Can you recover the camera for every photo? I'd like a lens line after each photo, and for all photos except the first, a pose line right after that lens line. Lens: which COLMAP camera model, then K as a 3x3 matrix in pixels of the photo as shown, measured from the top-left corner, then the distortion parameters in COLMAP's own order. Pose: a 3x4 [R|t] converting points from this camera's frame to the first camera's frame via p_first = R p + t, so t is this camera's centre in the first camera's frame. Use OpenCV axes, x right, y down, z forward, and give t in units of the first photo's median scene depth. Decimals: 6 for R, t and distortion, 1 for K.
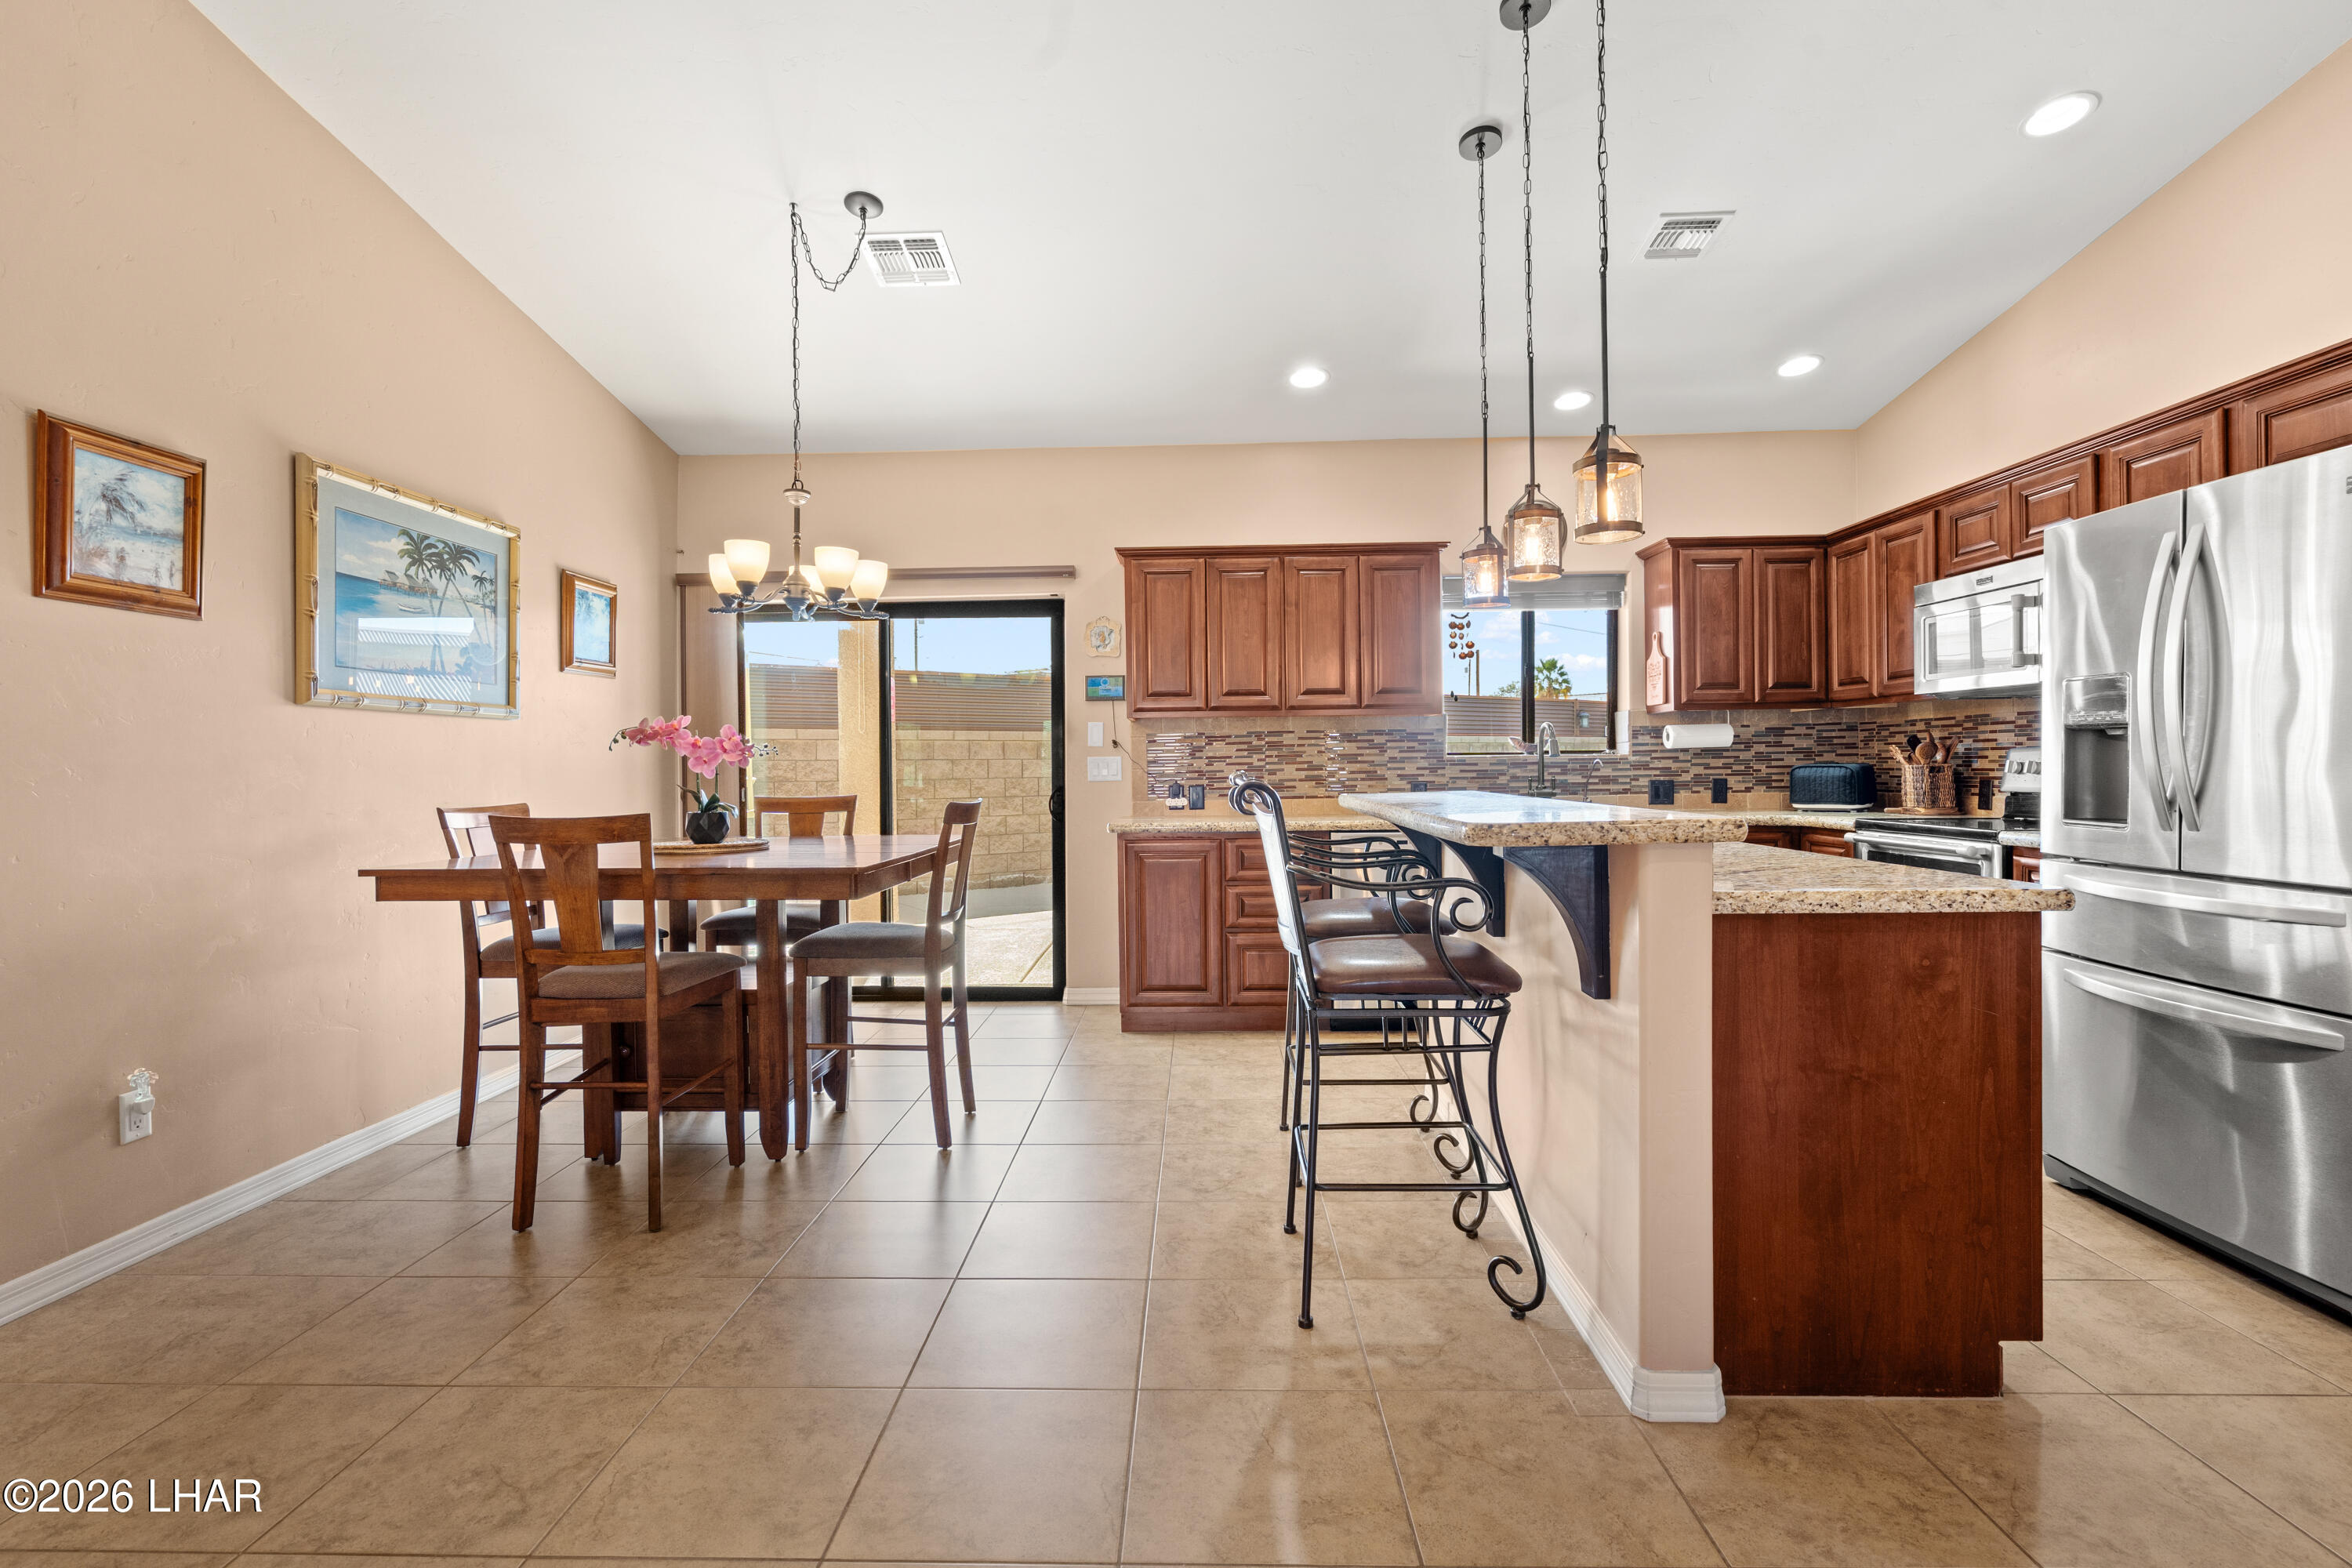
lens RADIAL K [[1086.1, 0, 1165.5], [0, 1086.1, 779.4], [0, 0, 1]] dist [-0.012256, 0.006971]
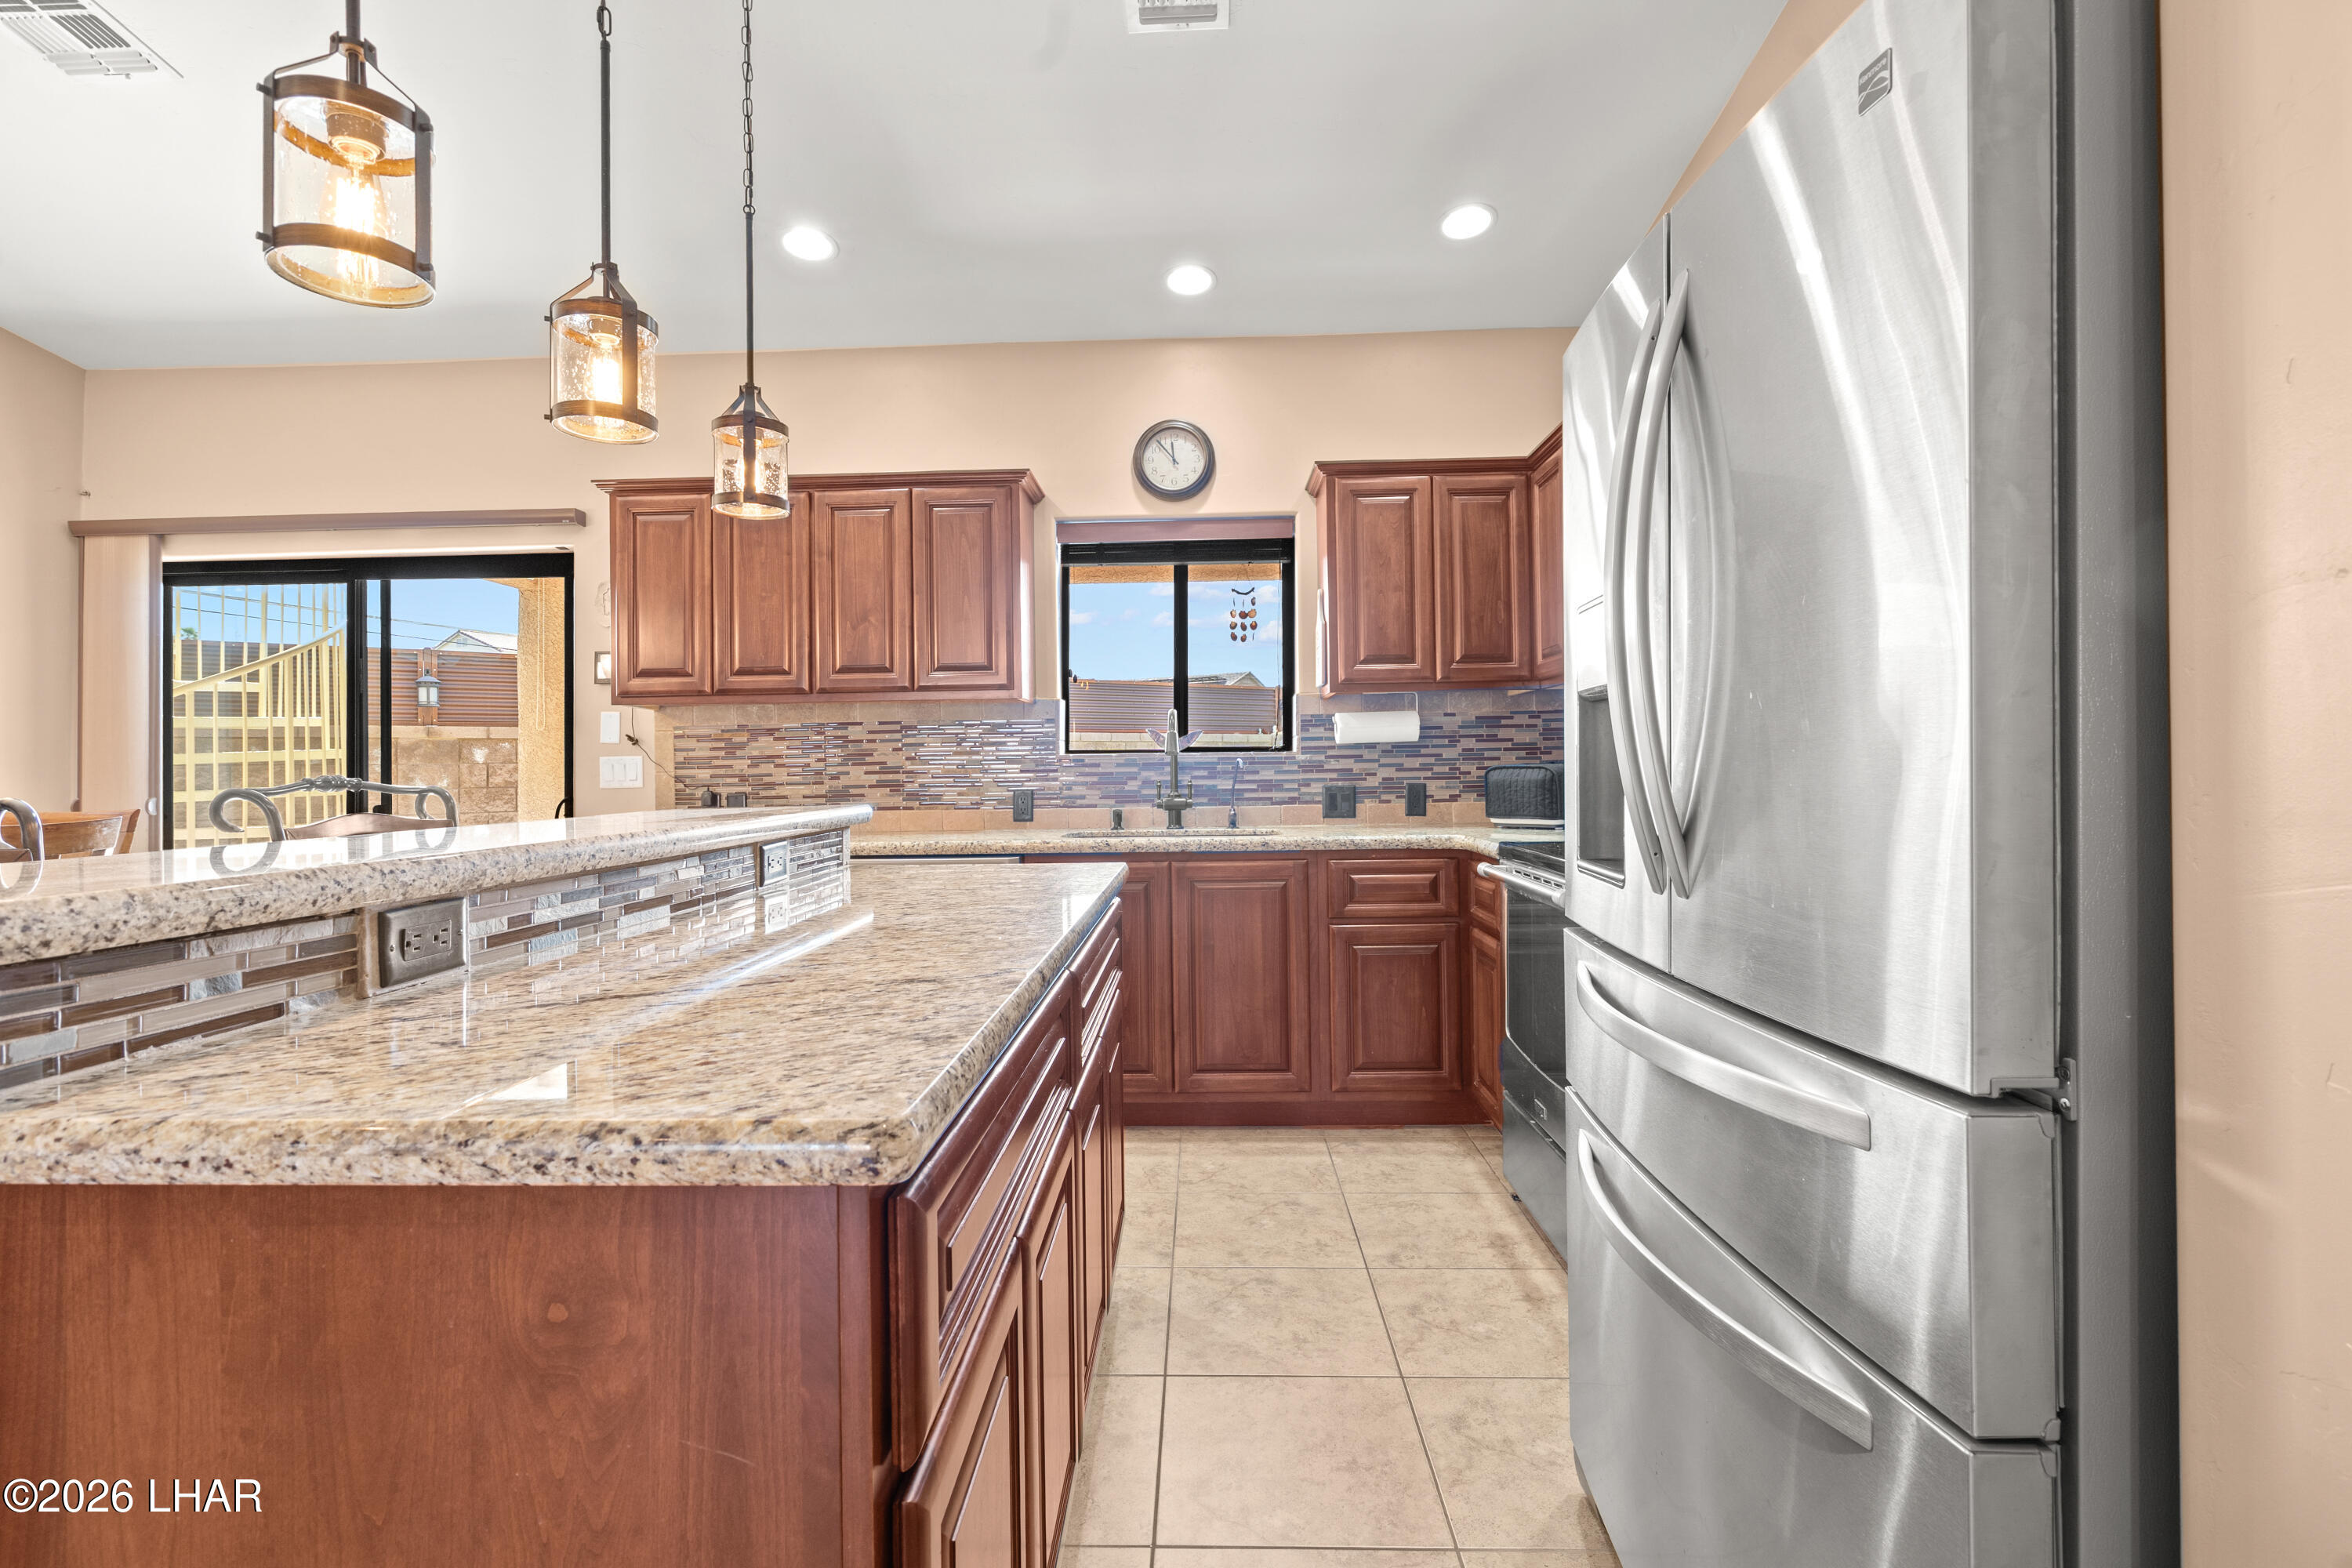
lens RADIAL K [[1082.8, 0, 1169.3], [0, 1082.8, 763.2], [0, 0, 1]] dist [-0.000575, 0.000384]
pose [[0.999993, -0.002008, -0.003107, 0.353071], [0.001955, 0.999850, -0.017207, -0.002401], [0.003141, 0.017201, 0.999847, 0.248470]]
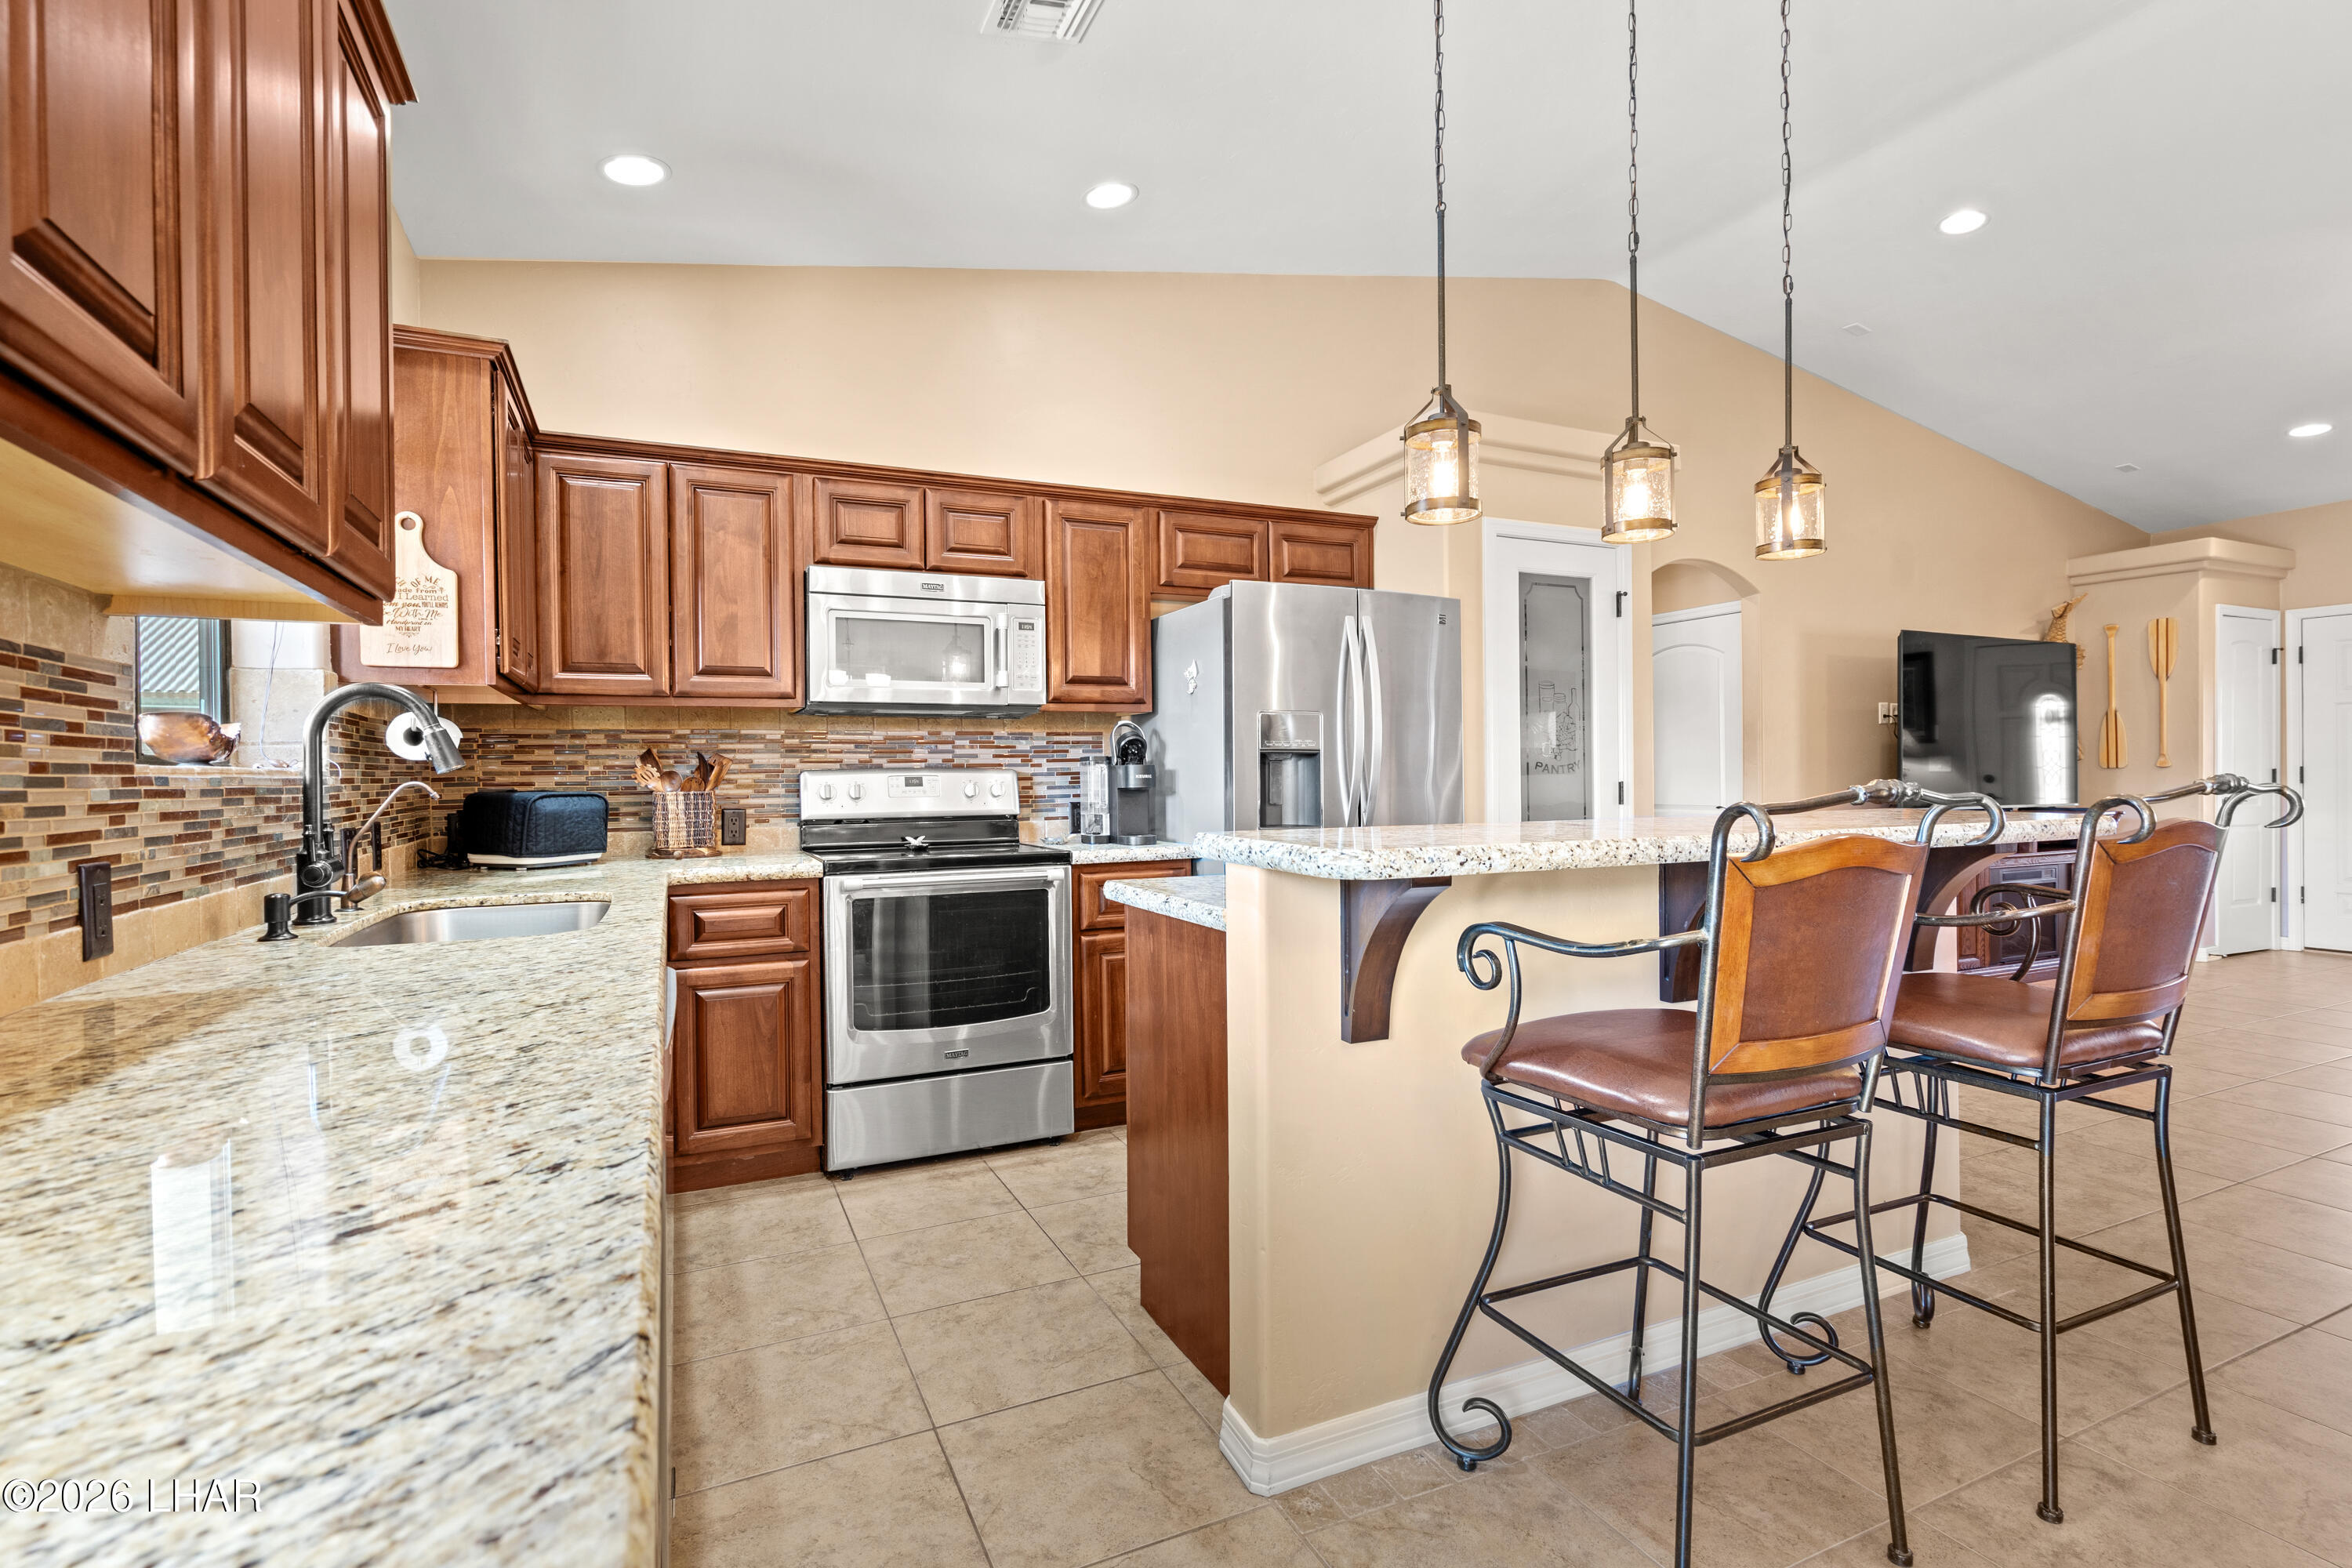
lens RADIAL K [[1086.1, 0, 1165.5], [0, 1086.1, 779.4], [0, 0, 1]] dist [-0.012256, 0.006971]
pose [[-0.440171, 0.013526, 0.897812, -0.115767], [0.027625, 0.999617, -0.001515, -0.010202], [-0.897489, 0.024135, -0.440376, 0.921533]]
